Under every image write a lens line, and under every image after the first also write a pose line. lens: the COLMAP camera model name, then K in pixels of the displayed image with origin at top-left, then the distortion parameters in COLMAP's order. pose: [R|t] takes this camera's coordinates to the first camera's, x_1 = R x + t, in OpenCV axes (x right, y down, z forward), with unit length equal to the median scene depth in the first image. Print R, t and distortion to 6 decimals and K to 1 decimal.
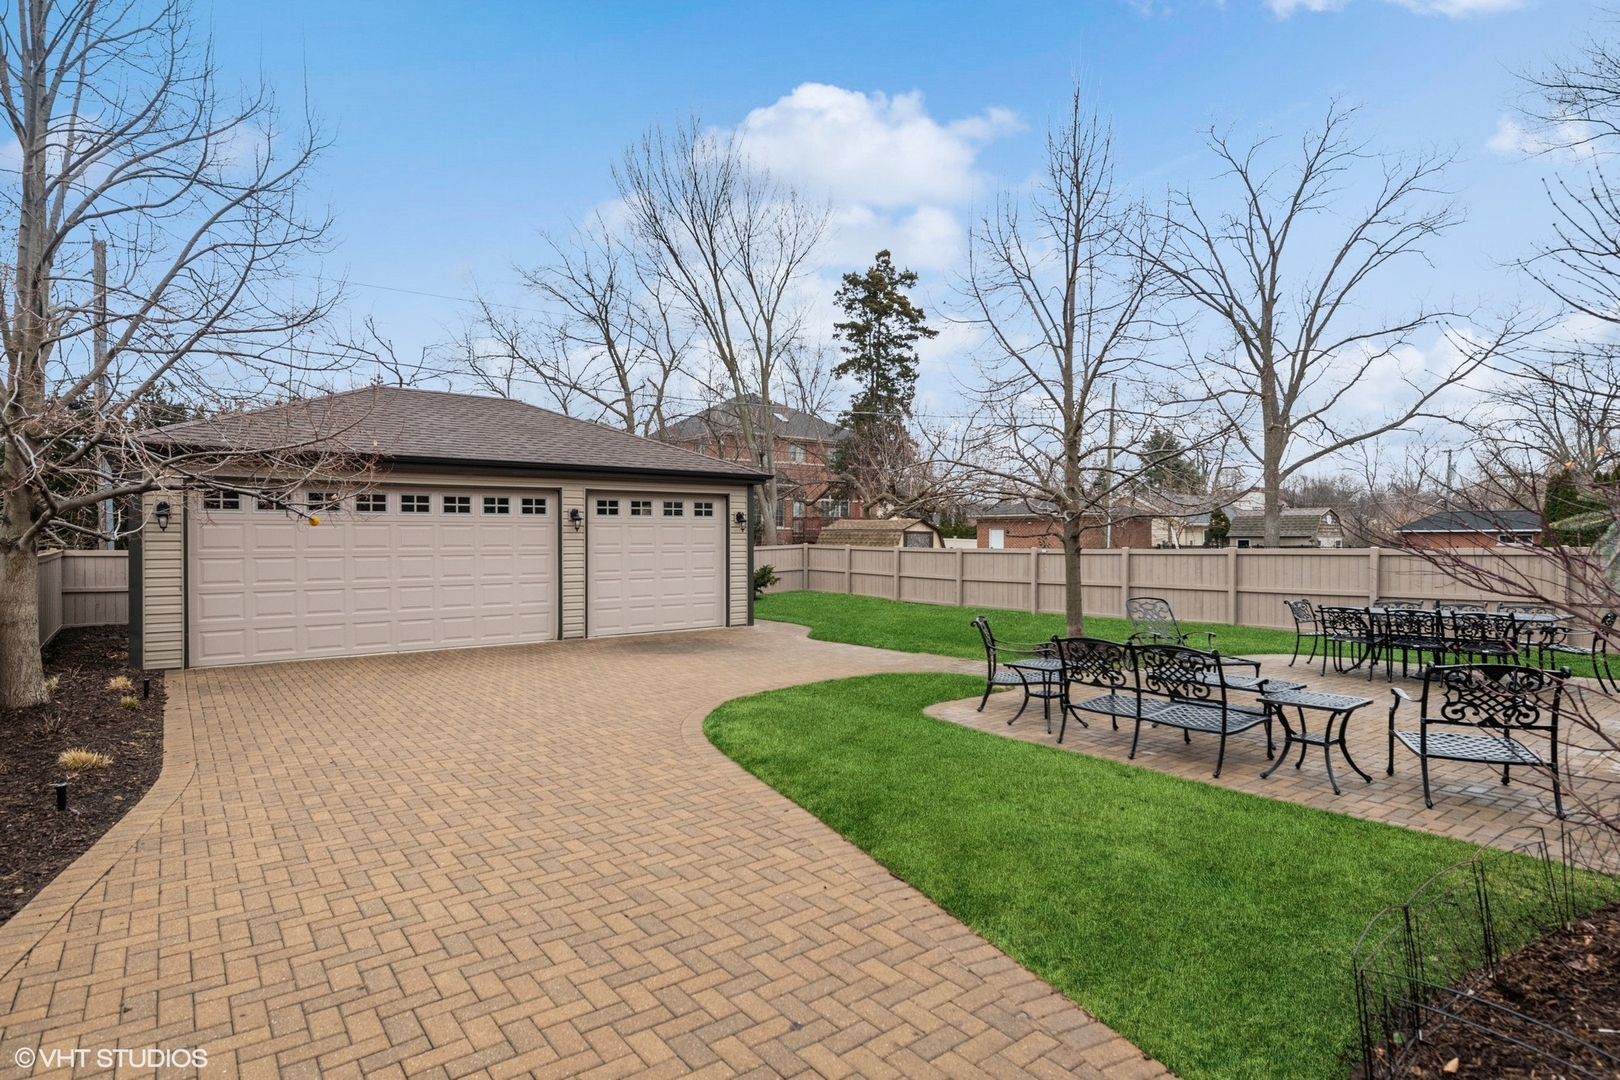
lens RADIAL K [[835.6, 0, 809.6], [0, 835.6, 544.5], [0, 0, 1]] dist [0.003446, 0.000017]
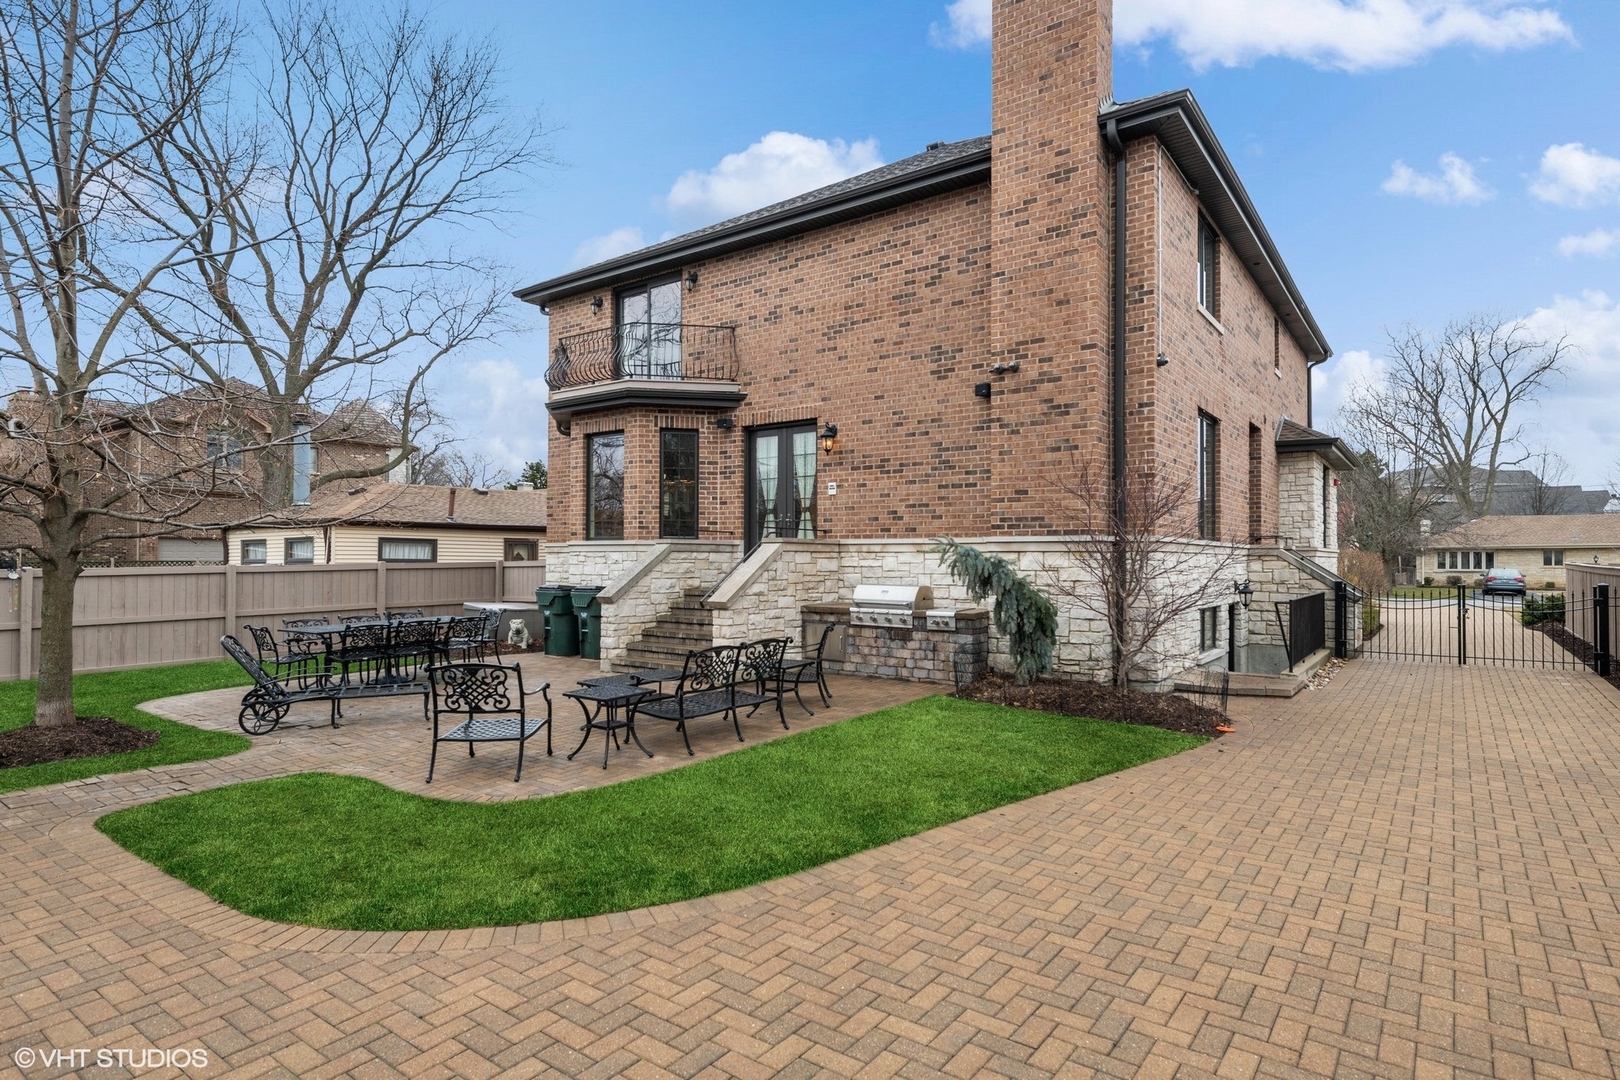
lens RADIAL K [[875.2, 0, 811.0], [0, 875.2, 543.0], [0, 0, 1]] dist [0.000437, 0.002131]
pose [[-0.280032, 0.013230, 0.959899, -1.145085], [0.002605, 0.999912, -0.013022, -0.005156], [-0.959987, -0.001146, -0.280042, 1.739413]]
